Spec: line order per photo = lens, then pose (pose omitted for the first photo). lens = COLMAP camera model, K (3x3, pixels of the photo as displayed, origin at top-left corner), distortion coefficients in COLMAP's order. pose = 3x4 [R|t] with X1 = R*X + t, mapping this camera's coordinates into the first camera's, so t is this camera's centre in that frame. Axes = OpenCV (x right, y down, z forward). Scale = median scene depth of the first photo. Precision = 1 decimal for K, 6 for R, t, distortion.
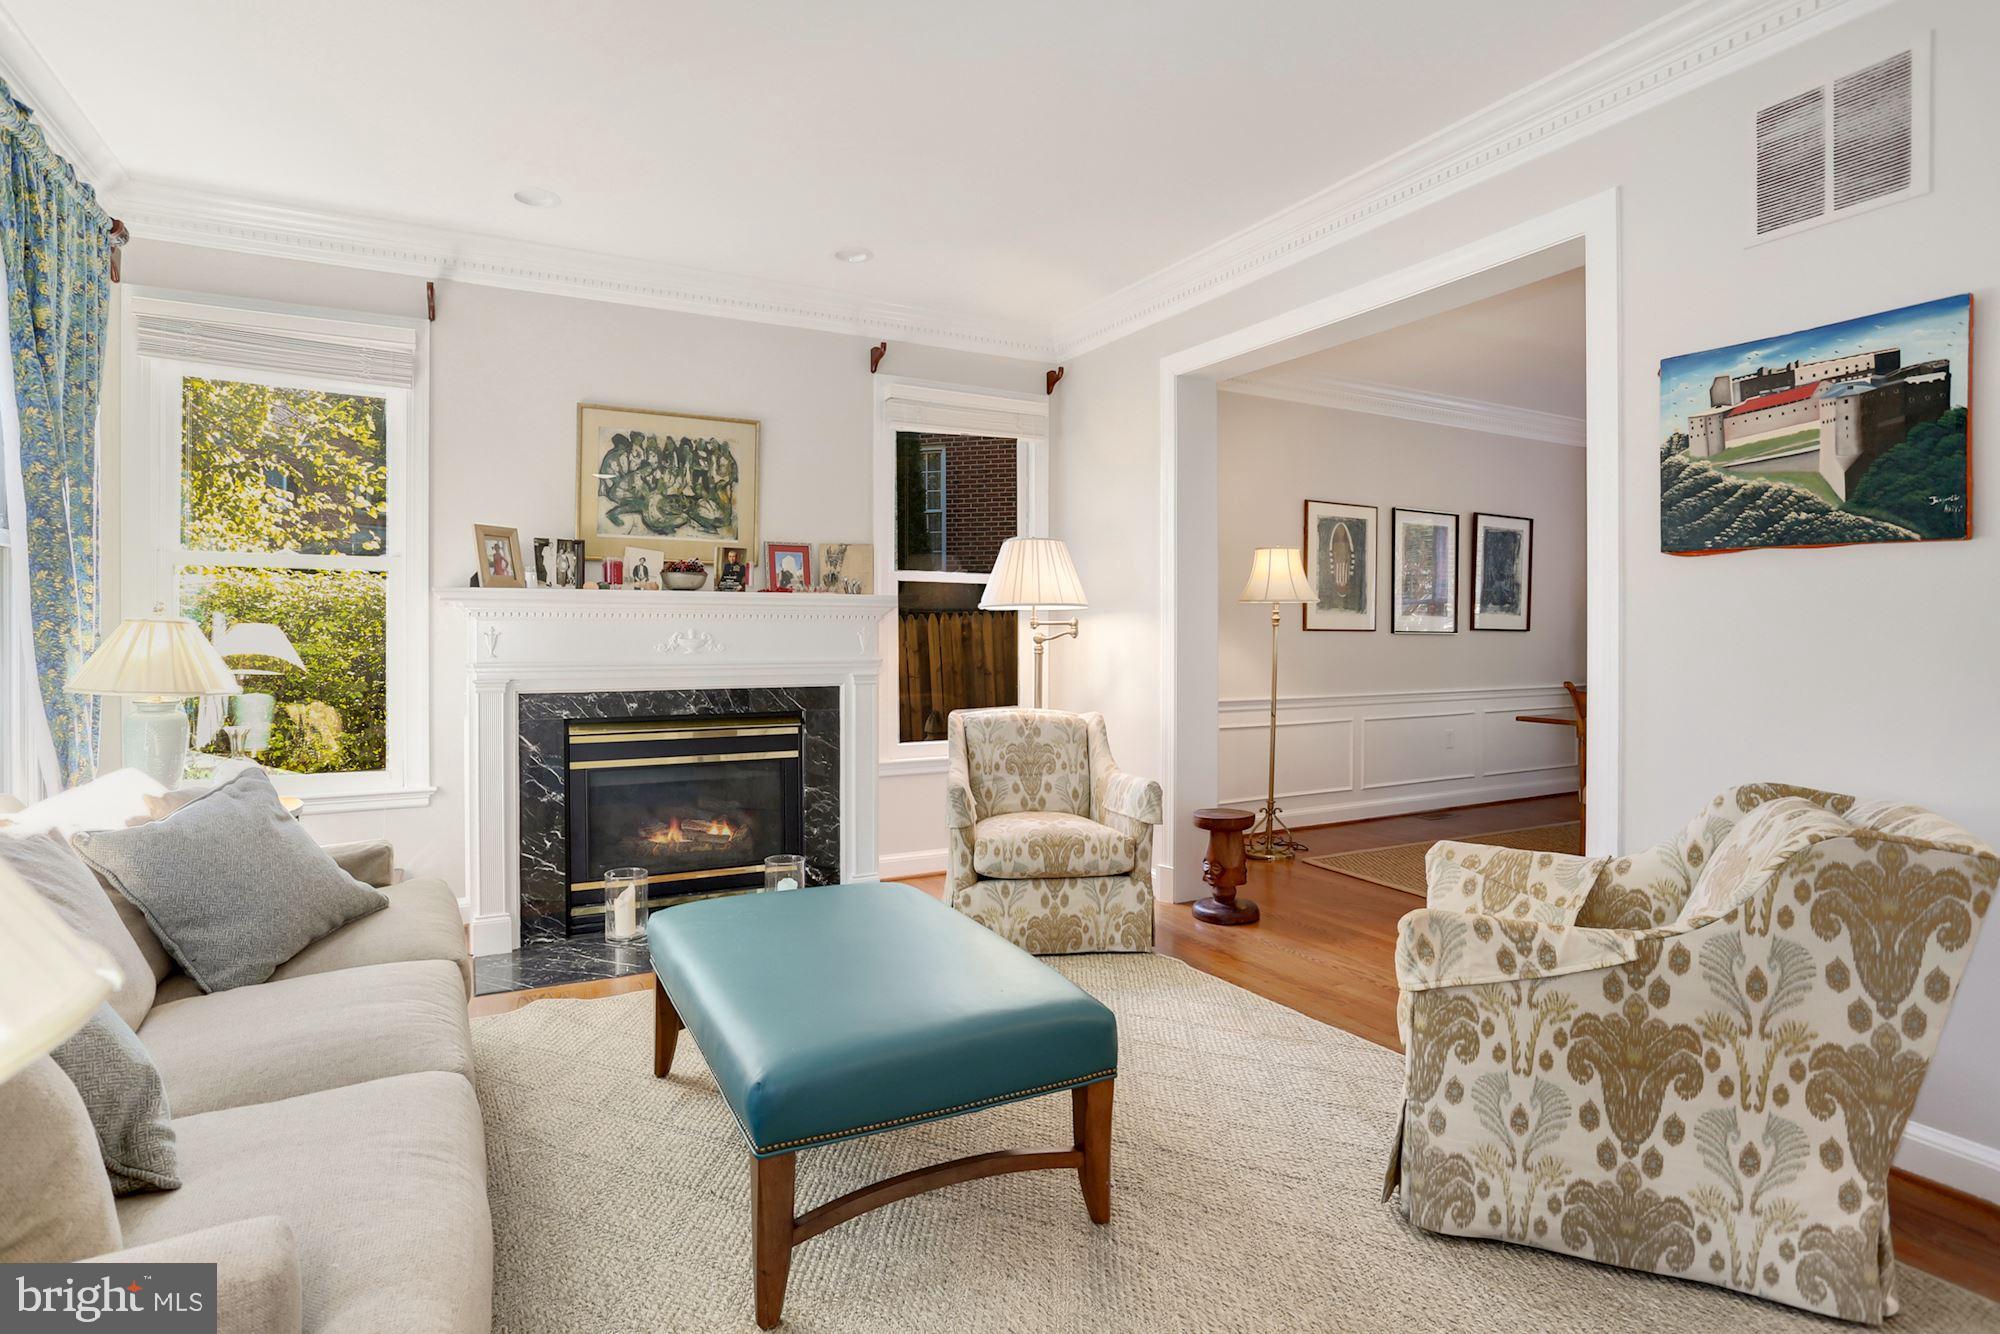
lens RADIAL K [[988.1, 0, 999.5], [0, 988.1, 646.8], [0, 0, 1]] dist [0.000606, 0.000611]
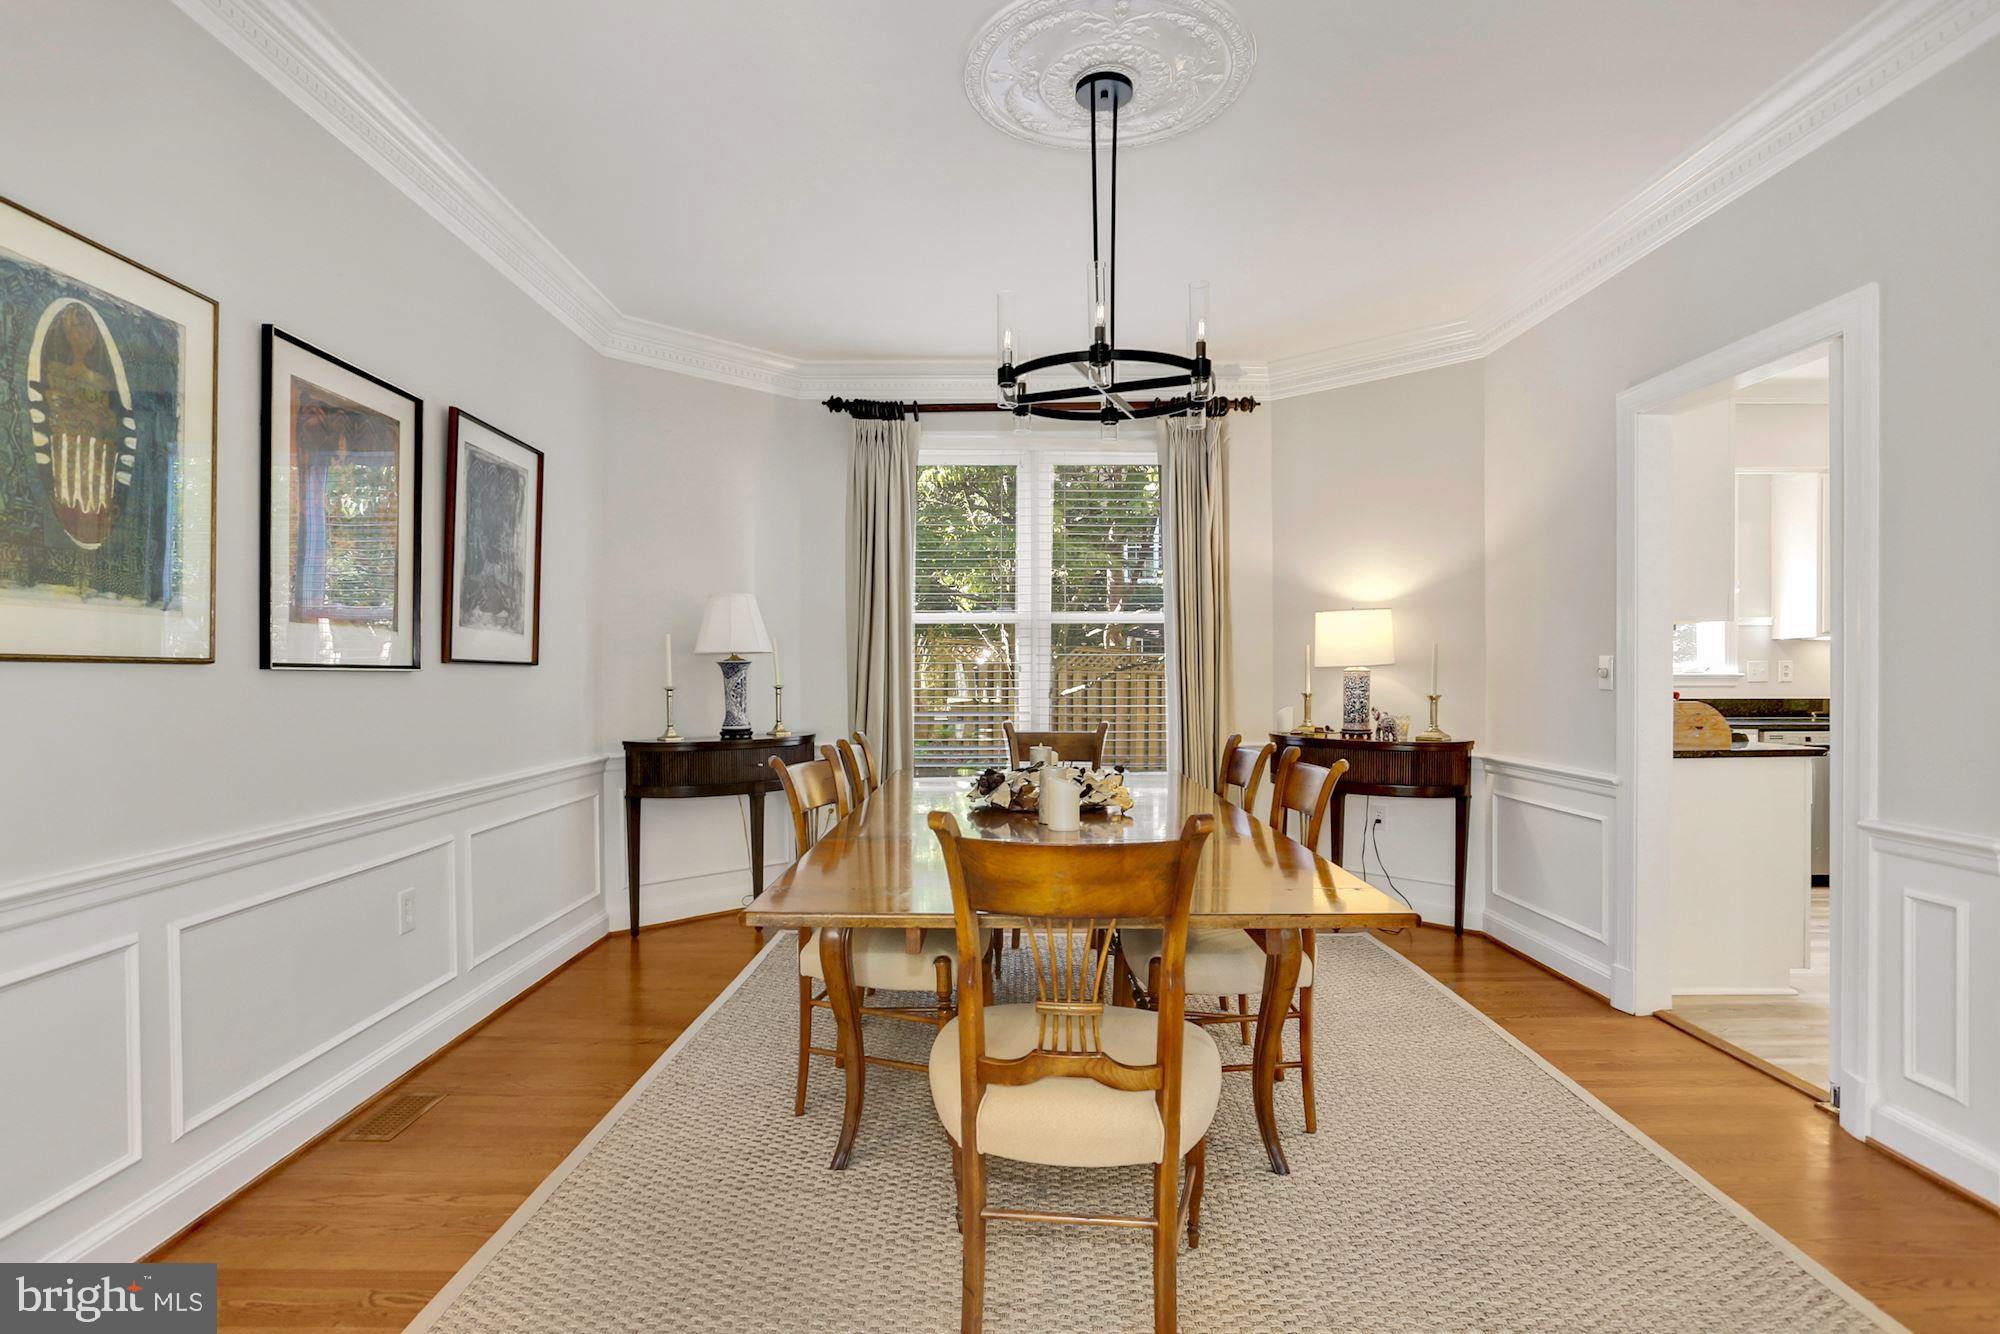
lens RADIAL K [[988.1, 0, 997.8], [0, 988.1, 661.0], [0, 0, 1]] dist [0.000606, 0.000611]
pose [[0.463316, 0.007580, 0.886160, 0.194533], [0.008047, 0.999886, -0.012760, -0.009539], [-0.886156, 0.013042, 0.463203, 0.572947]]
